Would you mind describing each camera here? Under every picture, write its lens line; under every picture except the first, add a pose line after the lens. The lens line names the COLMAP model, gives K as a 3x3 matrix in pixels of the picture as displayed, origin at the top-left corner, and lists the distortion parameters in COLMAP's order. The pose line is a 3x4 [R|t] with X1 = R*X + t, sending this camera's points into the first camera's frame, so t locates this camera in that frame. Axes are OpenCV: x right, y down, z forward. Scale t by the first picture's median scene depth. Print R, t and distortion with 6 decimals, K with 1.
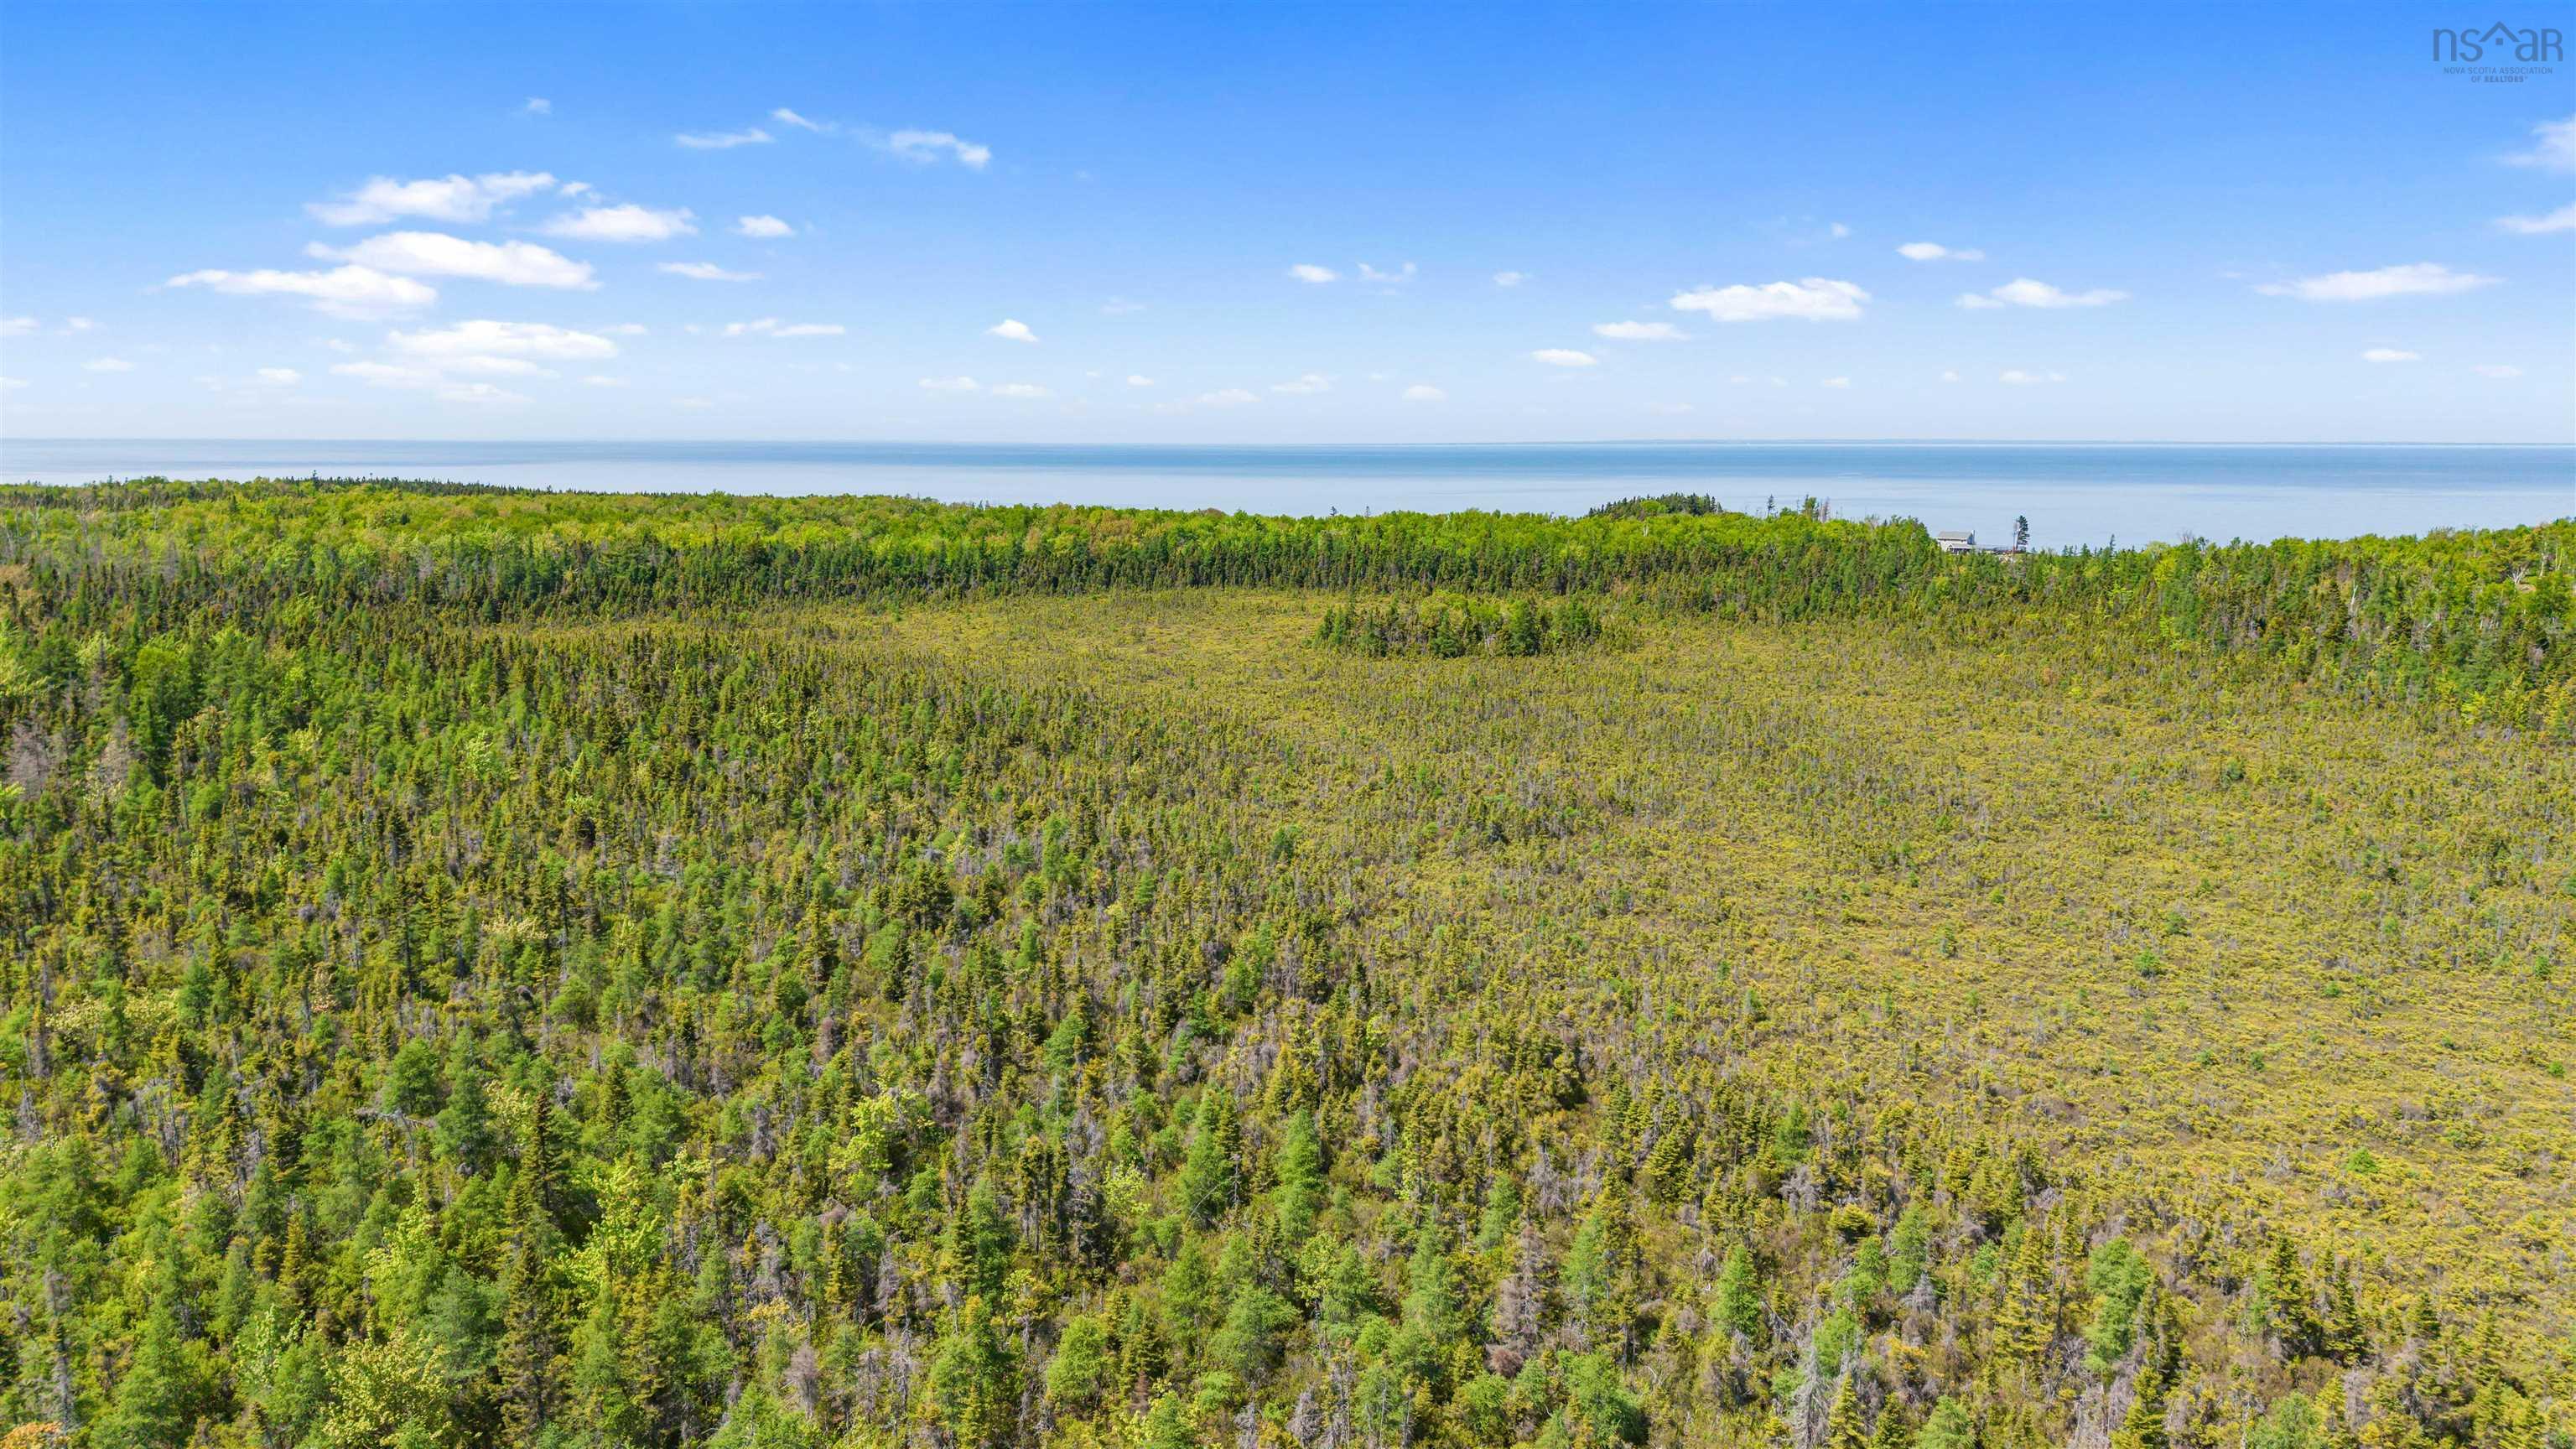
lens RADIAL K [[1839.4, 0, 1338.2], [0, 1839.4, 728.9], [0, 0, 1]] dist [0.029804, -0.025551]
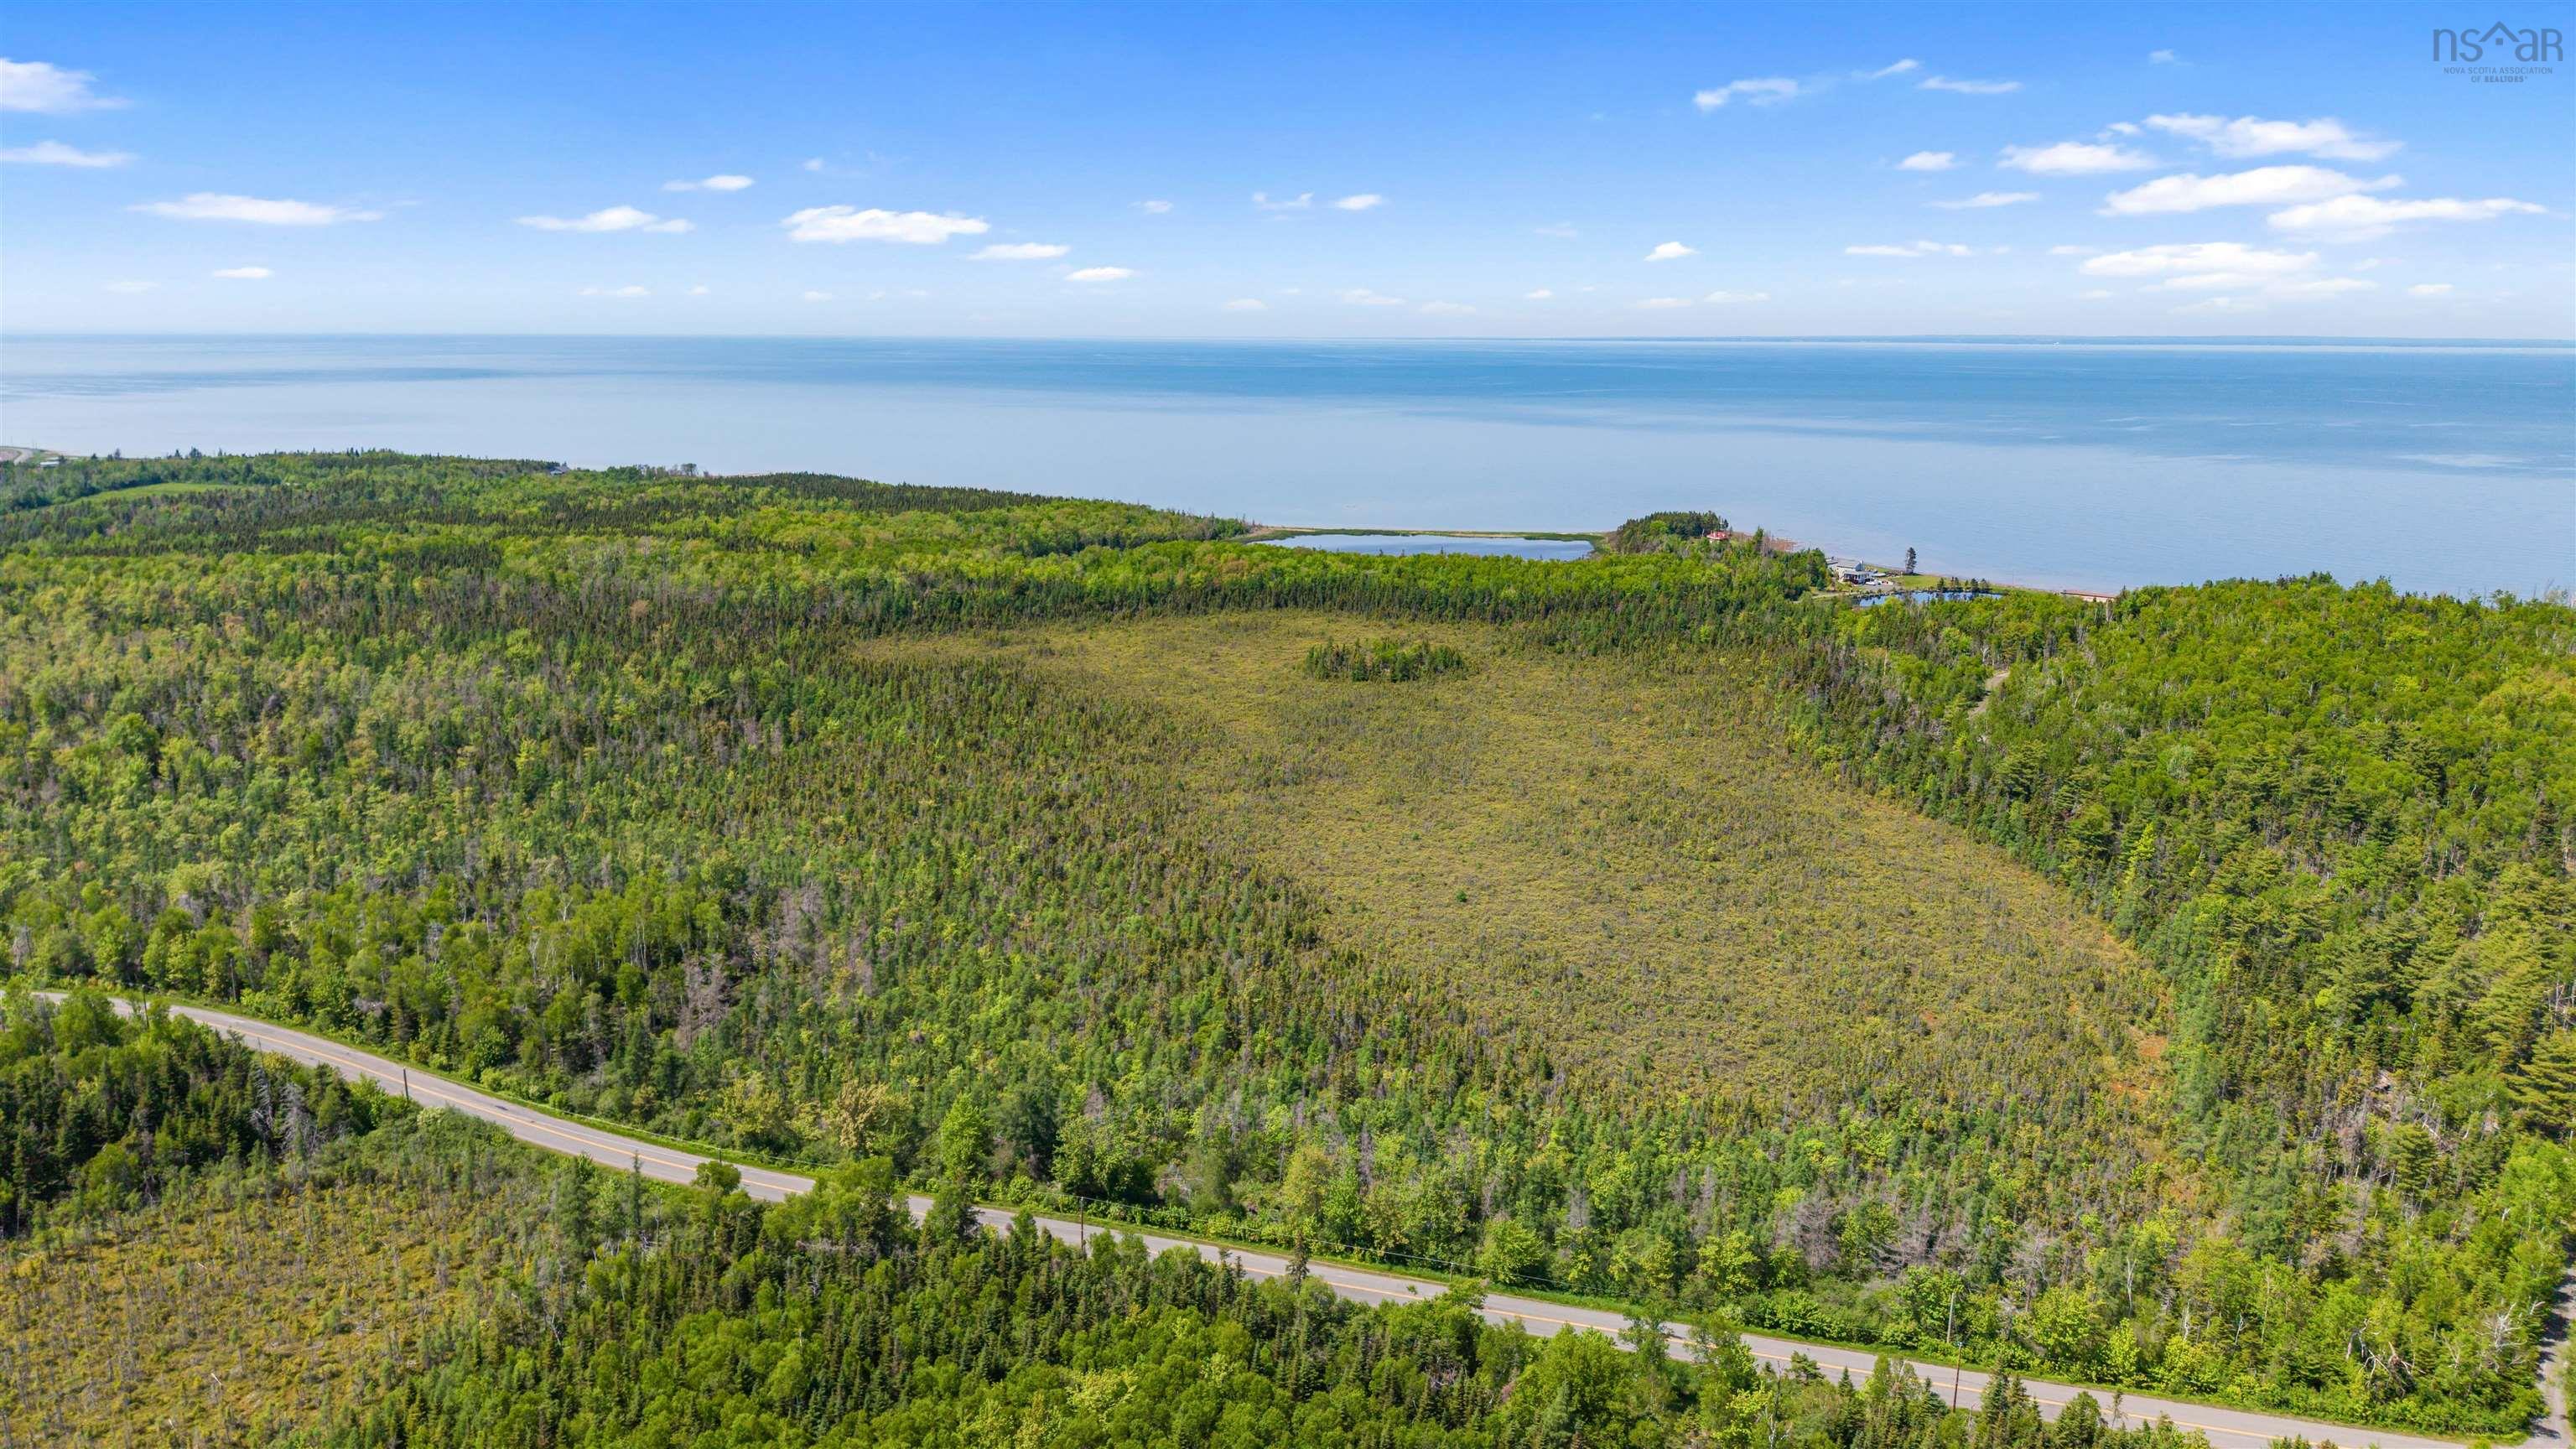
lens RADIAL K [[1817.7, 0, 1288.0], [0, 1817.7, 724.5], [0, 0, 1]] dist [0.158940, -0.267843]
pose [[0.985200, 0.038714, -0.166977, 0.641552], [-0.029743, 0.997993, 0.055900, -0.204116], [0.168806, -0.050106, 0.984375, -1.843054]]
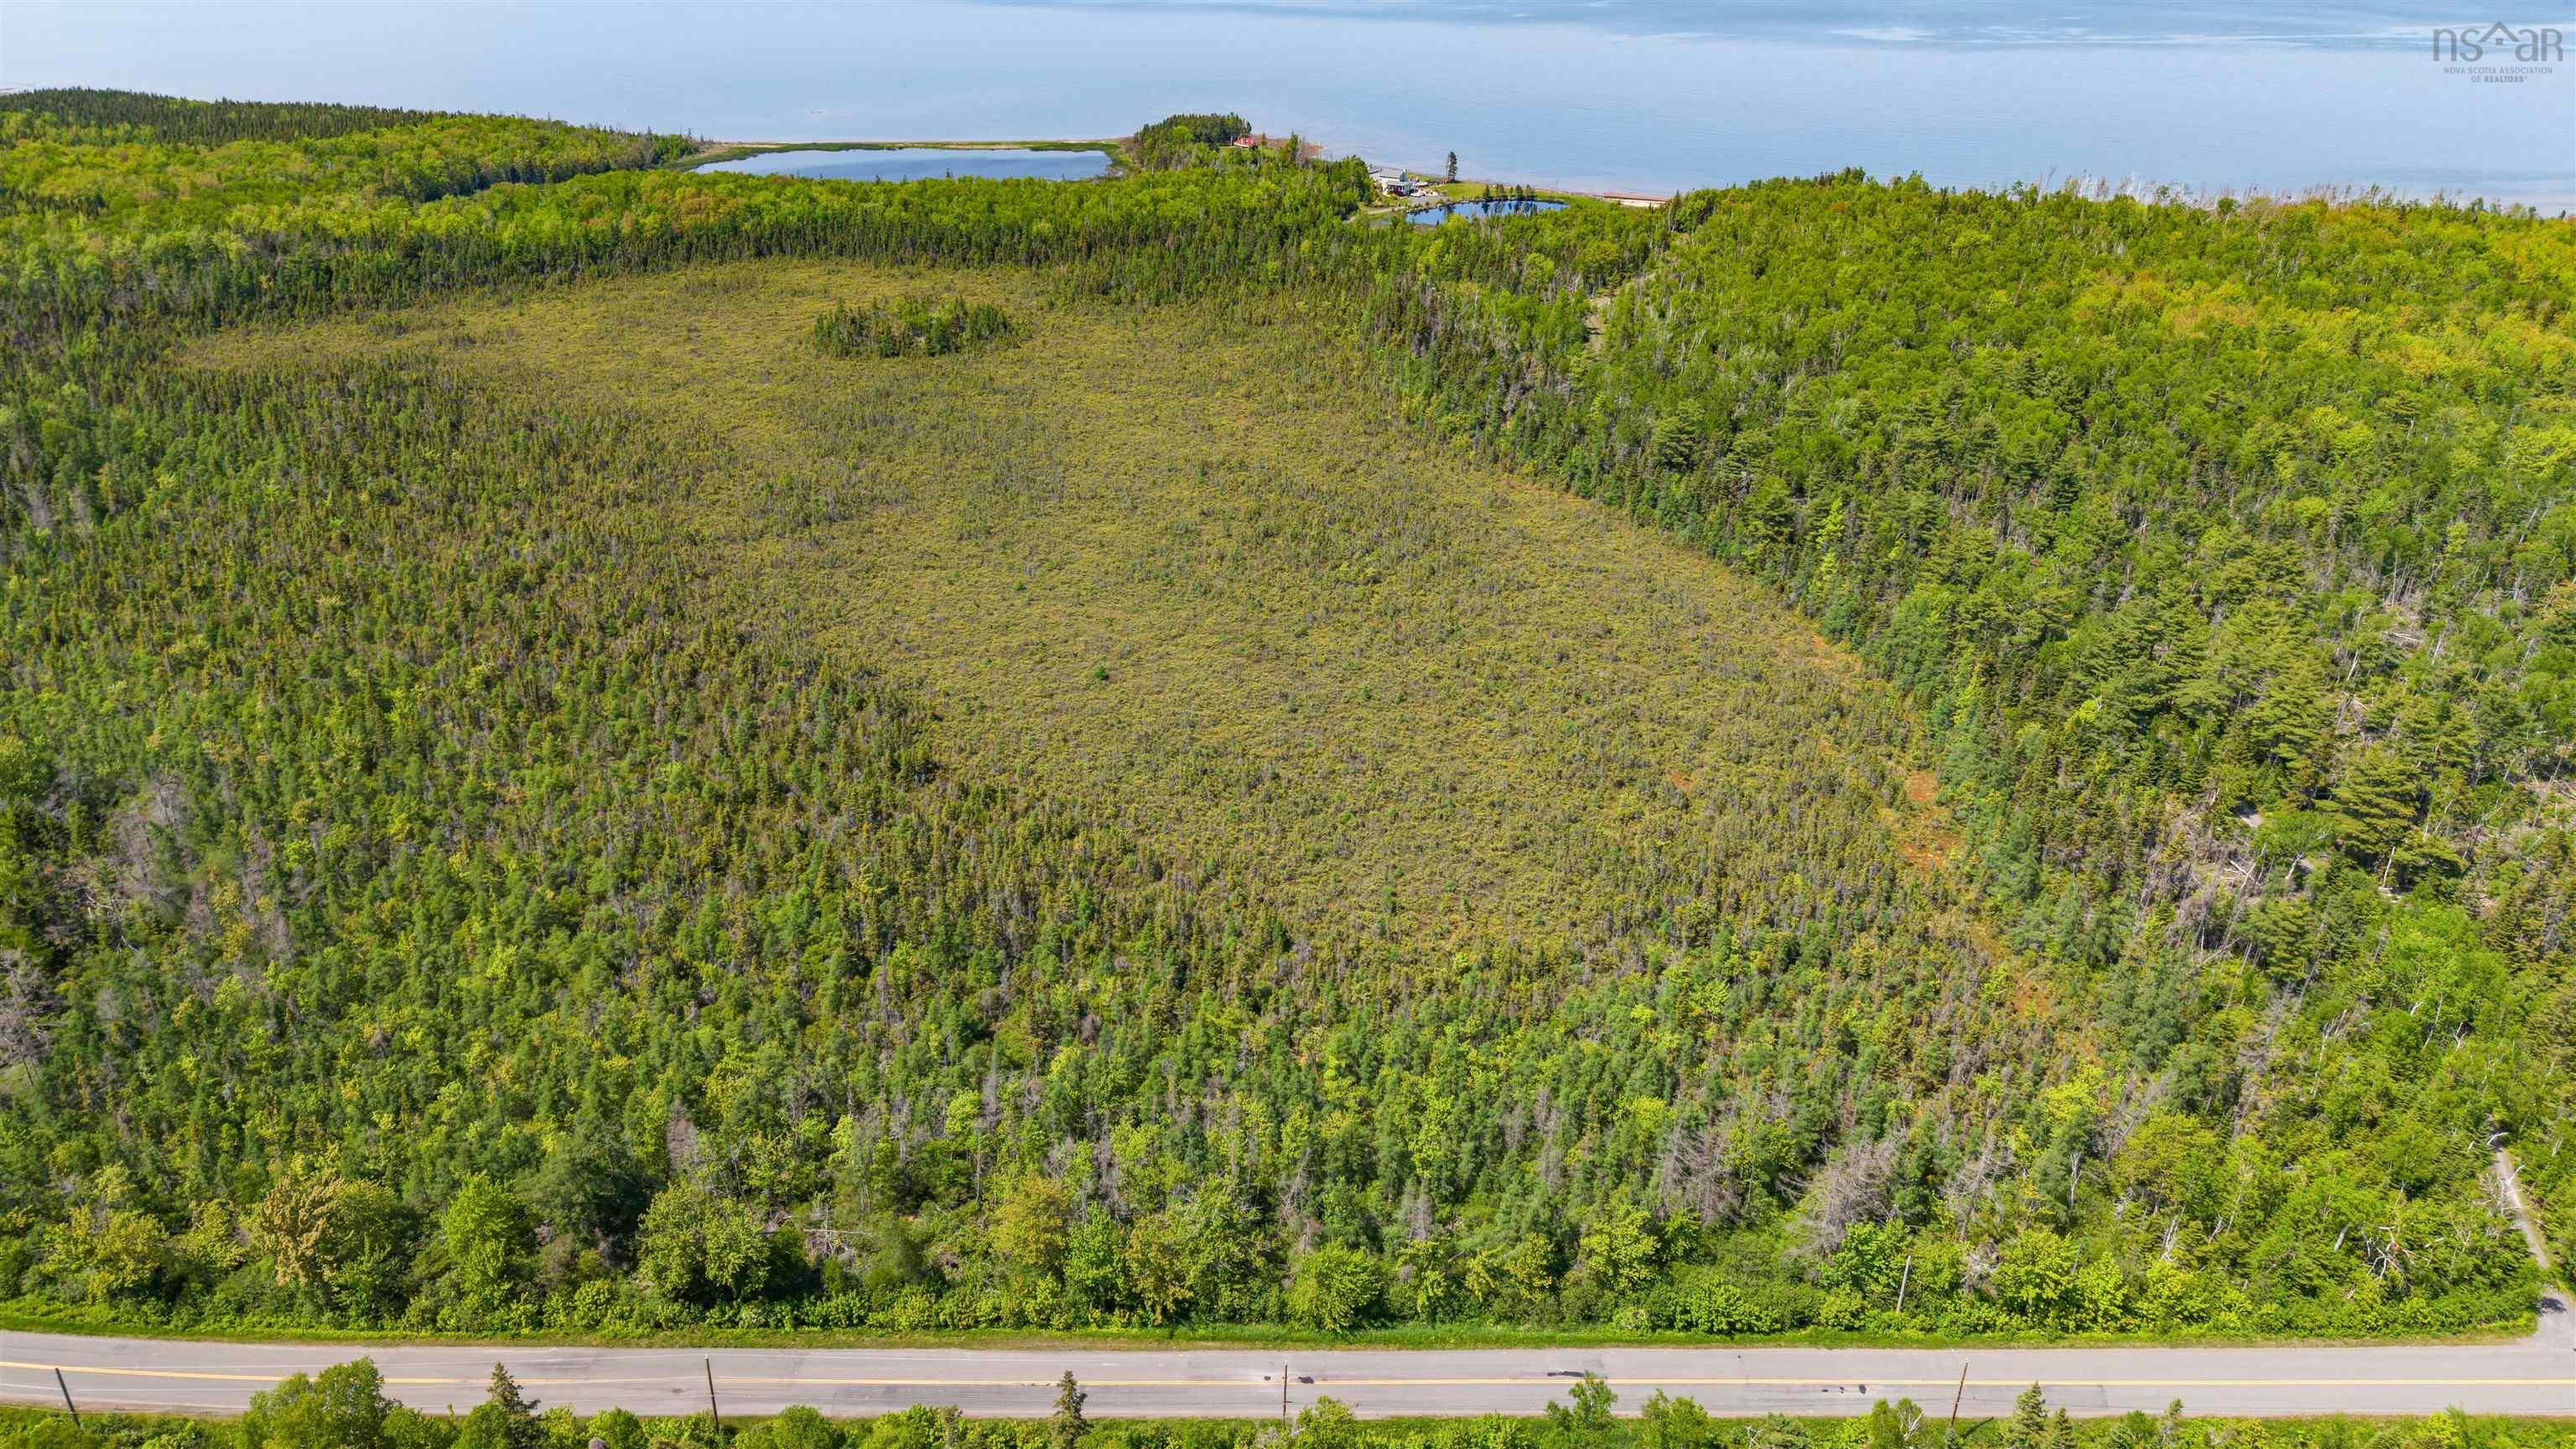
lens RADIAL K [[1839.4, 0, 1338.2], [0, 1839.4, 728.9], [0, 0, 1]] dist [0.029804, -0.025551]
pose [[0.990552, -0.051318, 0.127174, 0.469921], [0.015960, 0.964182, 0.264760, -0.300740], [-0.136205, -0.260229, 0.955892, -1.326876]]
